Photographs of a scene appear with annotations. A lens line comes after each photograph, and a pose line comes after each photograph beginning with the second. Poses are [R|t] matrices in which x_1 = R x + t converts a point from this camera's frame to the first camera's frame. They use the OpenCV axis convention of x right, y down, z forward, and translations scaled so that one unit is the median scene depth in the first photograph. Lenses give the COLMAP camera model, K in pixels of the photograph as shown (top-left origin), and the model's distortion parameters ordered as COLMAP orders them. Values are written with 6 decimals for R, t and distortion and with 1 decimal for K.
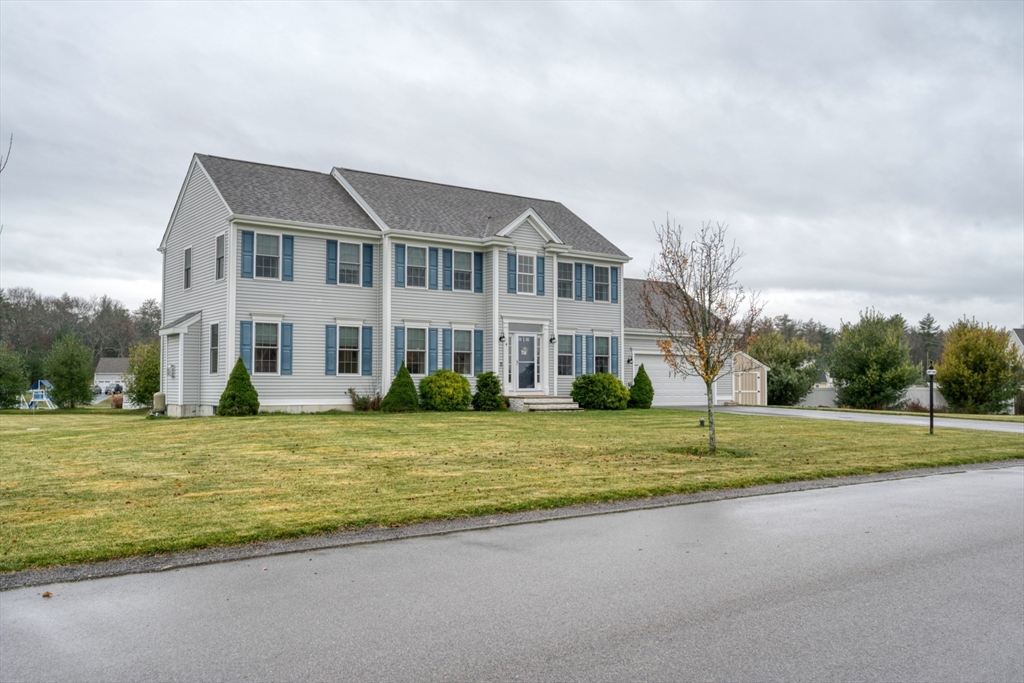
lens RADIAL K [[437.6, 0, 512.0], [0, 437.6, 341.5], [0, 0, 1]] dist [-0.000970, -0.000079]
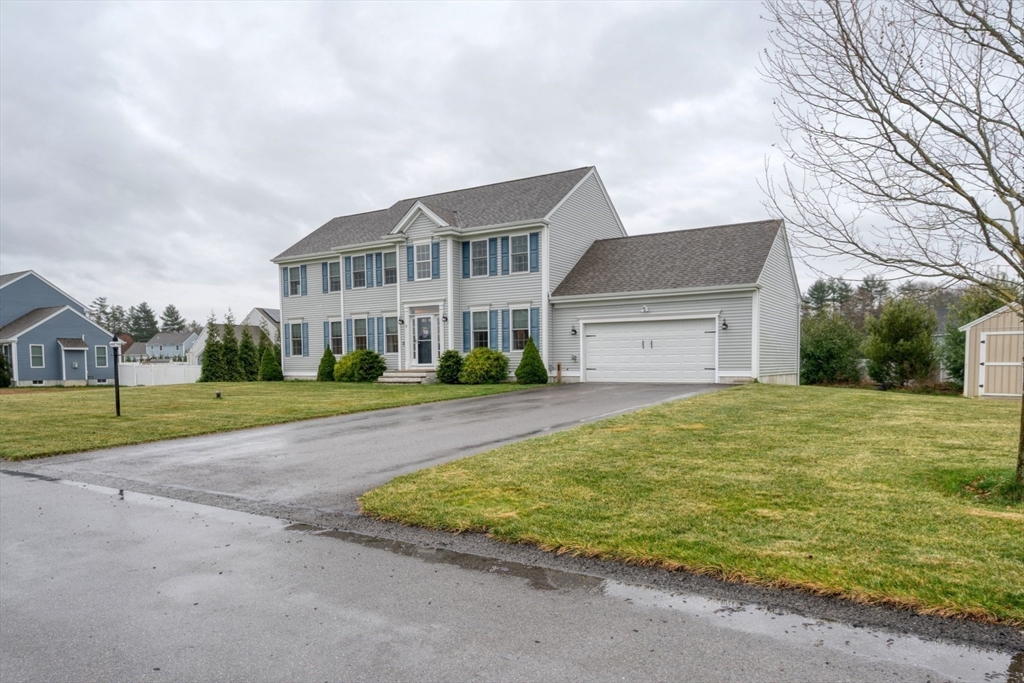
lens RADIAL K [[408.1, 0, 512.2], [0, 408.1, 345.4], [0, 0, 1]] dist [-0.001352, 0.000025]
pose [[0.759573, -0.031824, -0.649643, 0.865260], [0.079894, 0.995804, 0.044632, 0.029801], [0.645496, -0.085804, 0.758928, 0.335429]]
